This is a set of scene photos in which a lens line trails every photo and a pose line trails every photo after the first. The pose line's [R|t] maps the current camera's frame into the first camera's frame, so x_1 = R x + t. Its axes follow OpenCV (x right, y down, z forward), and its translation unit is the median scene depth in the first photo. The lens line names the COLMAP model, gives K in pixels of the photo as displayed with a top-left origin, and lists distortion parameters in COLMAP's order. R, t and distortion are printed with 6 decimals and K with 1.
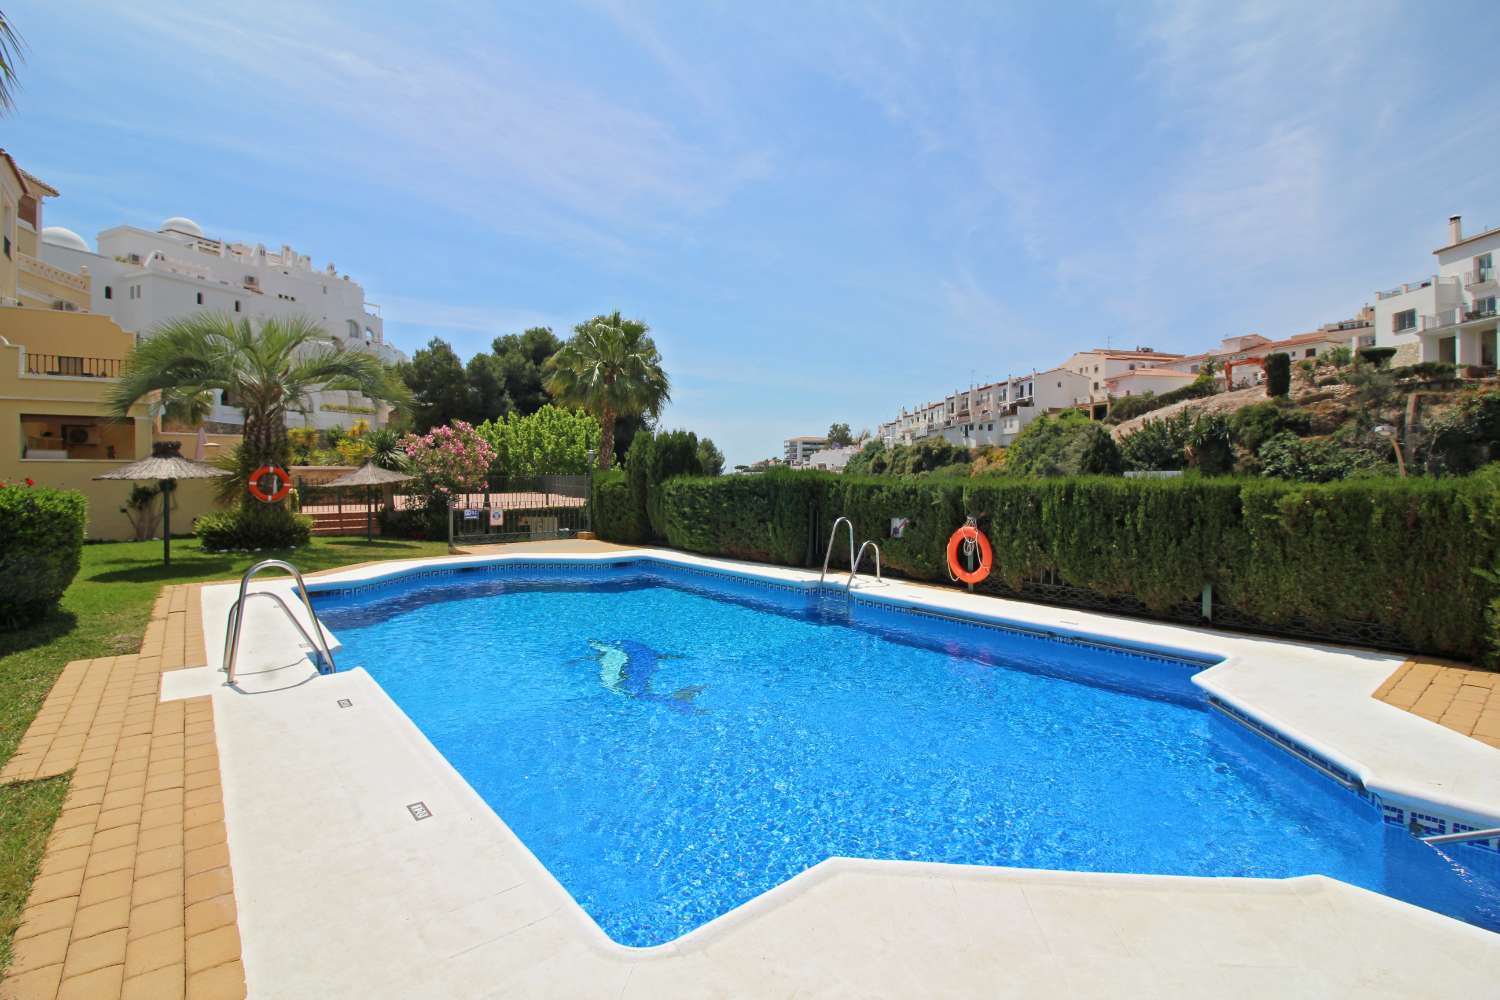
lens RADIAL K [[694.1, 0, 756.5], [0, 694.1, 477.3], [0, 0, 1]] dist [-0.002898, -0.011464]
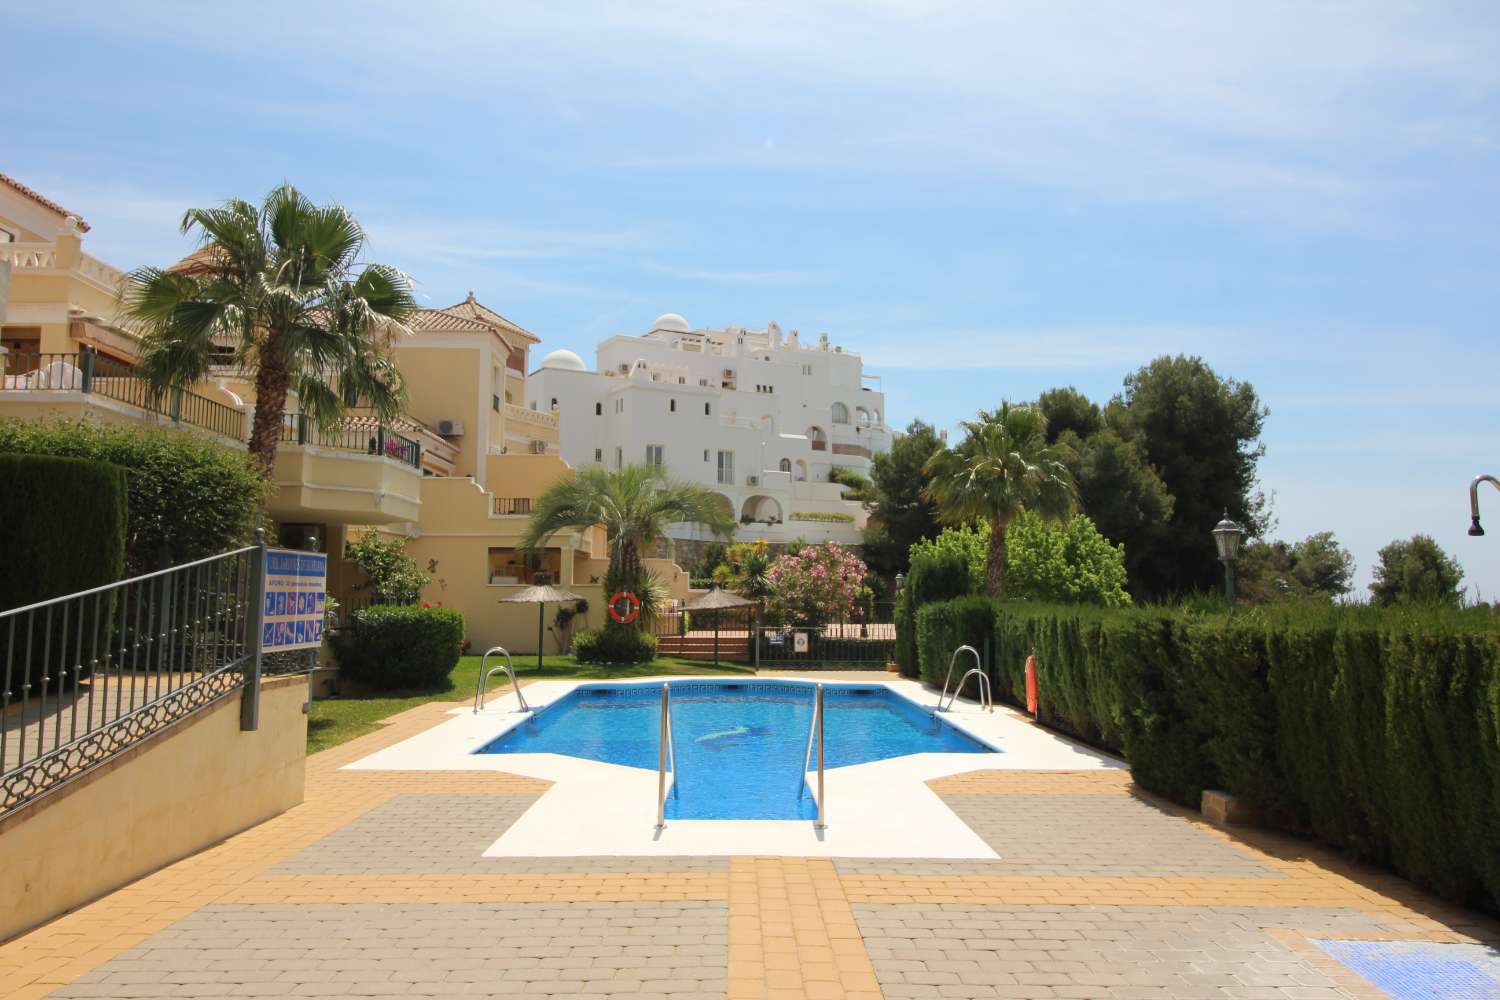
lens RADIAL K [[1139.9, 0, 751.1], [0, 1139.9, 475.3], [0, 0, 1]] dist [0.011961, -0.013199]
pose [[0.785272, -0.058954, -0.616338, 0.640074], [-0.009945, 0.994127, -0.107761, -0.005770], [0.619071, 0.090751, 0.780074, -0.368522]]
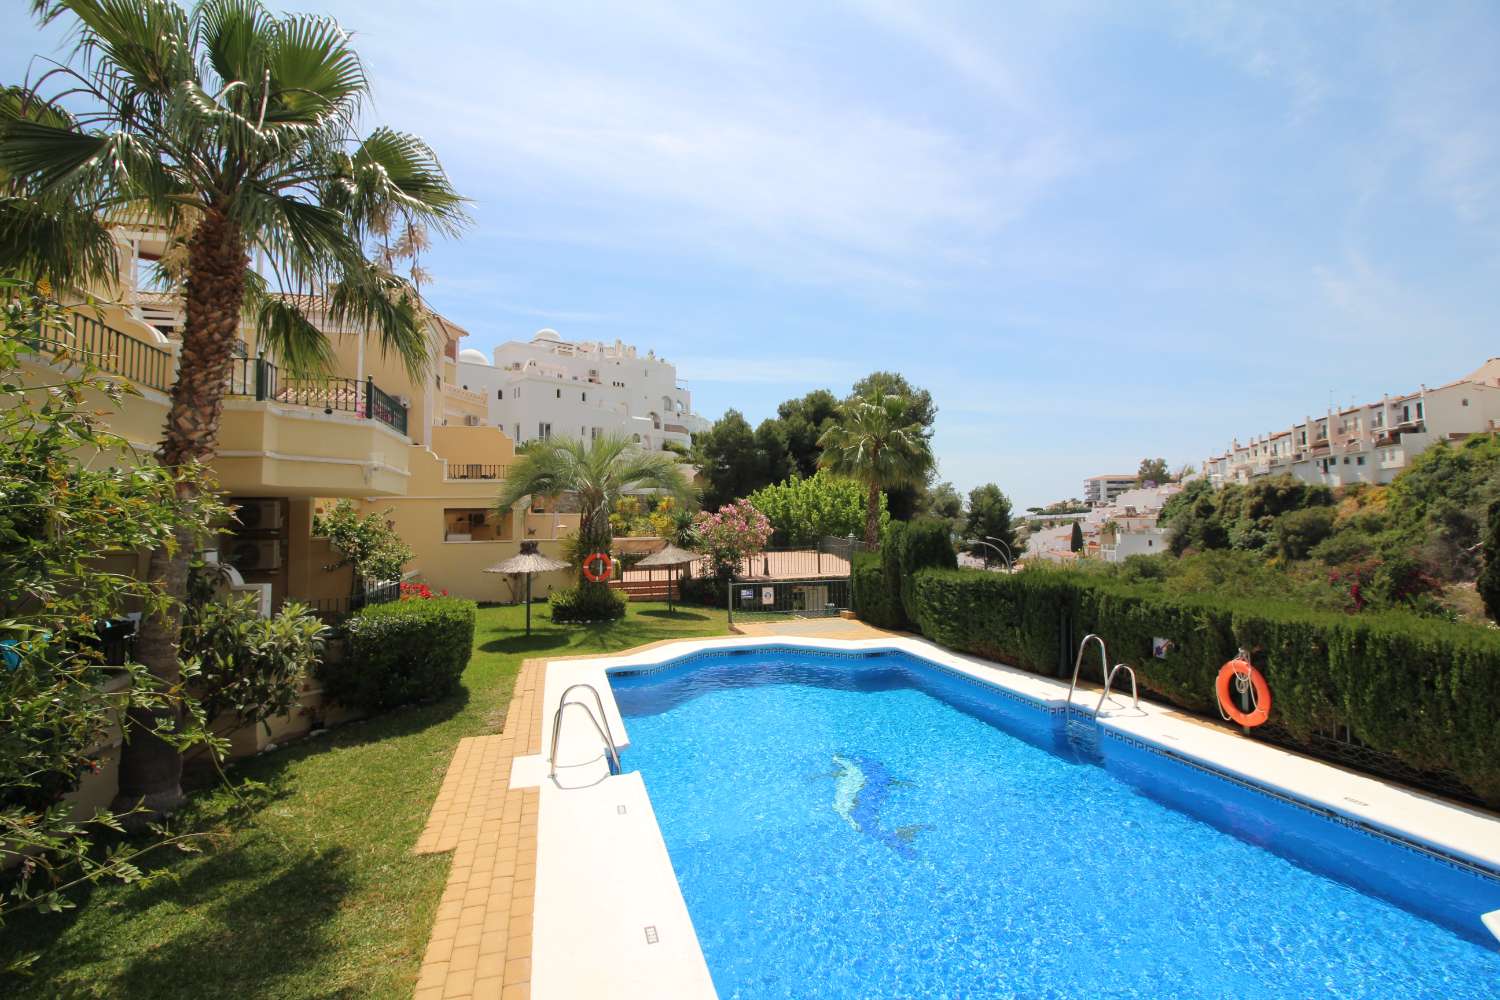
lens RADIAL K [[694.1, 0, 755.2], [0, 694.1, 476.7], [0, 0, 1]] dist [-0.002898, -0.011464]
pose [[0.918326, -0.033272, -0.394424, 0.056501], [0.008837, 0.997936, -0.063606, -0.070064], [0.395726, 0.054925, 0.916725, -0.044038]]
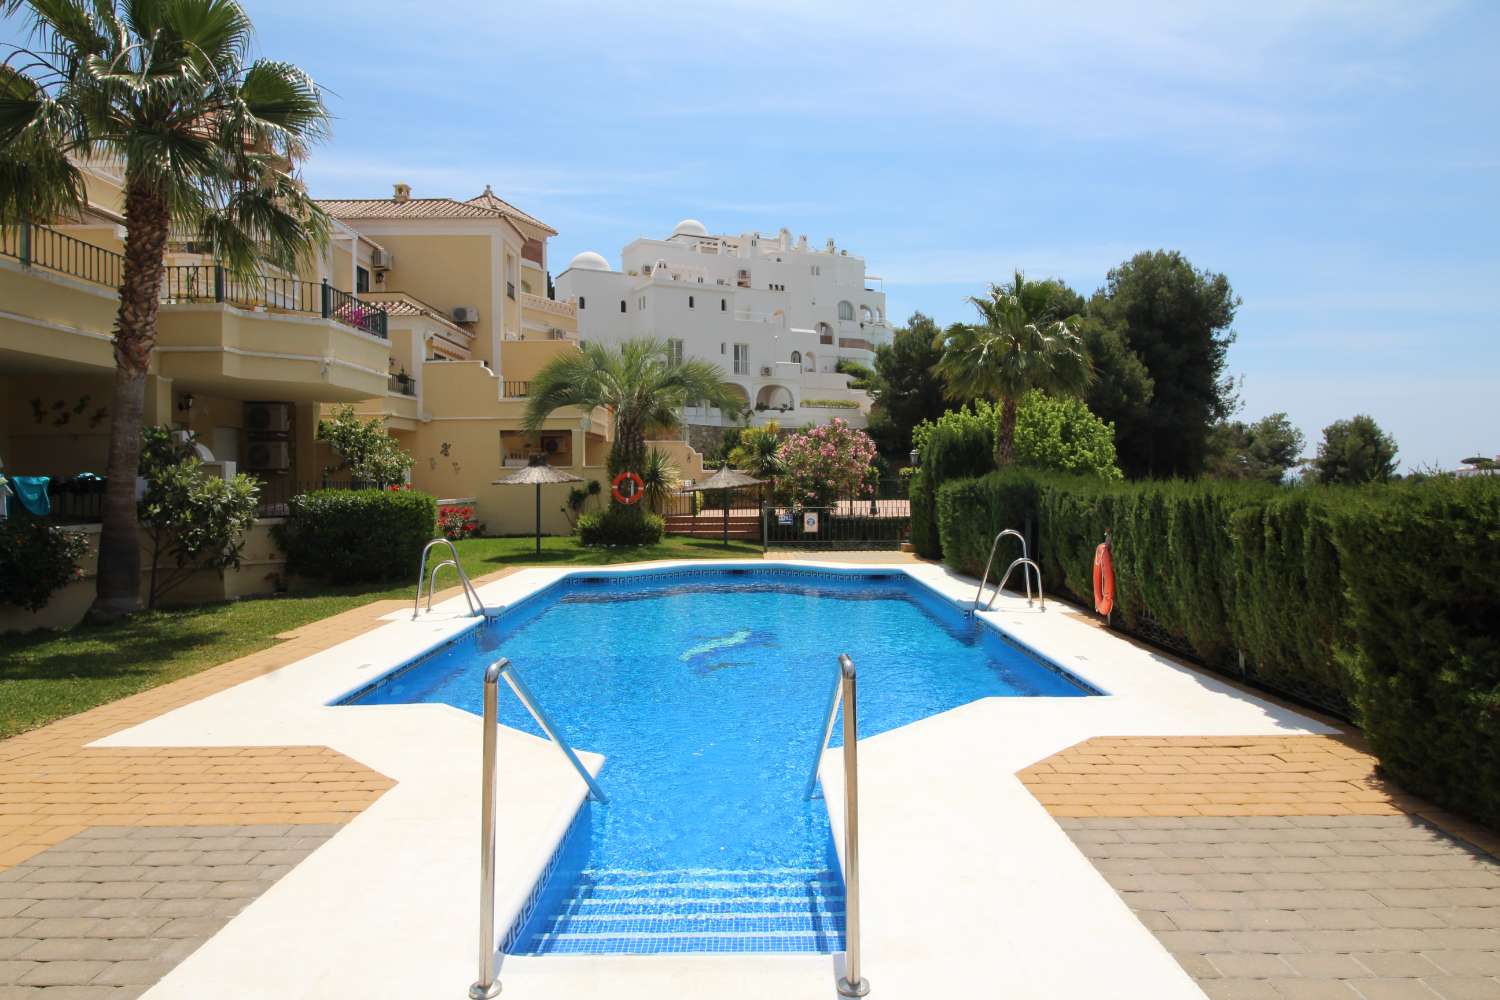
lens RADIAL K [[958.4, 0, 756.2], [0, 958.4, 477.3], [0, 0, 1]] dist [0.008504, -0.010626]
pose [[0.776311, -0.003262, -0.630342, 0.429171], [0.002403, 0.999995, -0.002215, -0.003294], [0.630345, 0.000205, 0.776315, -0.072977]]
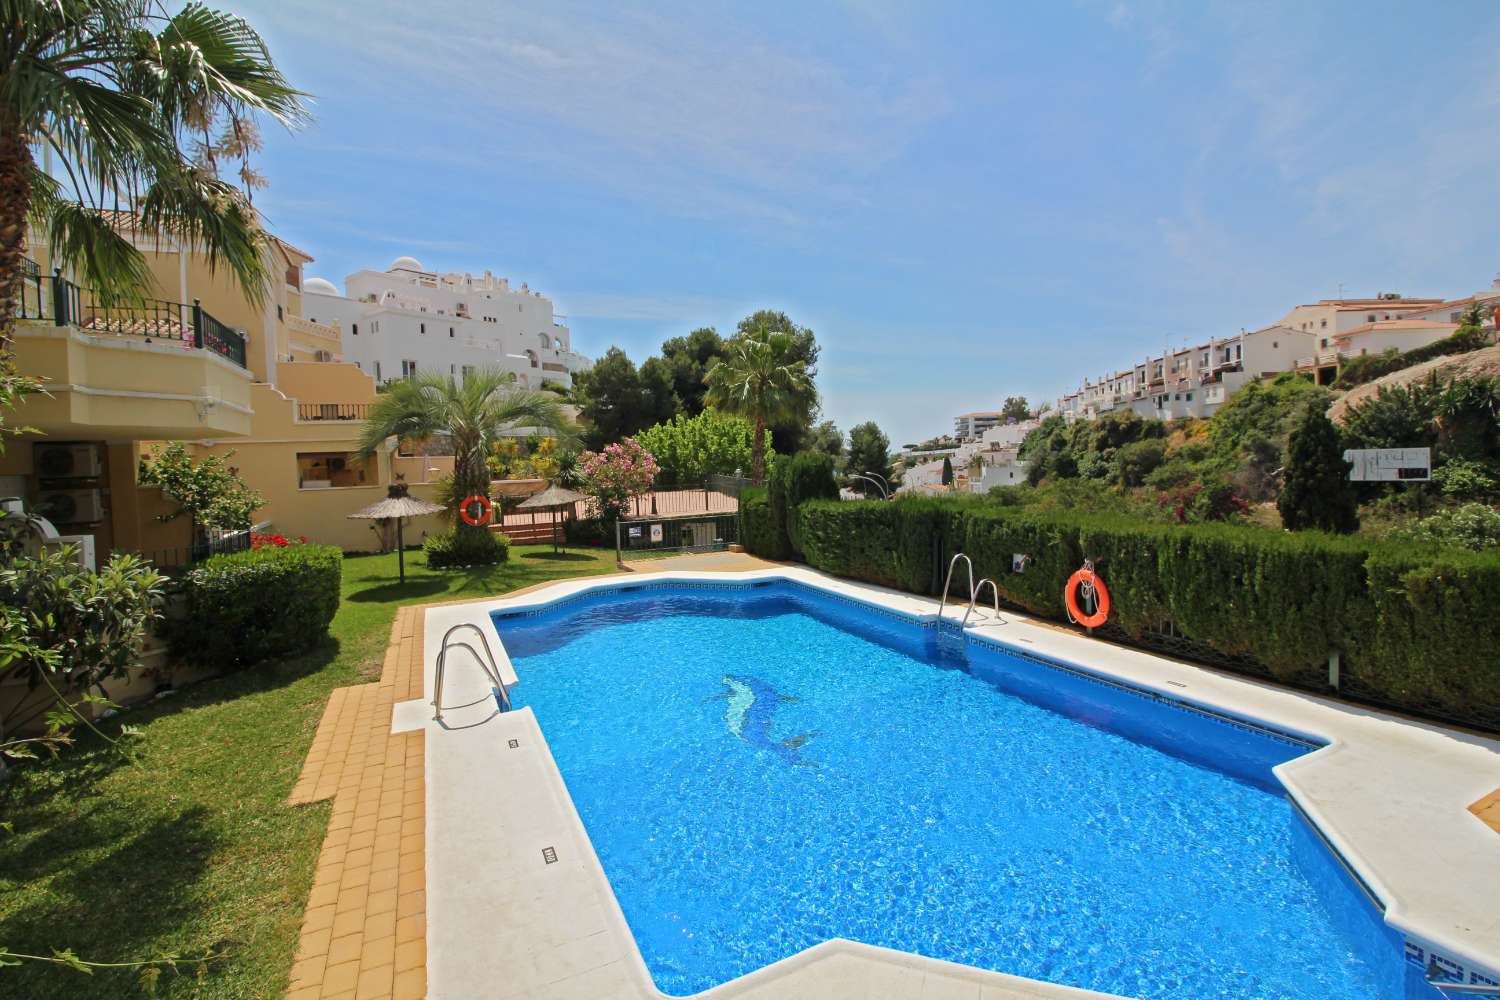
lens RADIAL K [[694.1, 0, 756.8], [0, 694.1, 477.9], [0, 0, 1]] dist [-0.002898, -0.011464]
pose [[0.970550, -0.022475, -0.239849, 0.055232], [0.029695, 0.999207, 0.026528, -0.062339], [0.239063, -0.032869, 0.970448, -0.043845]]
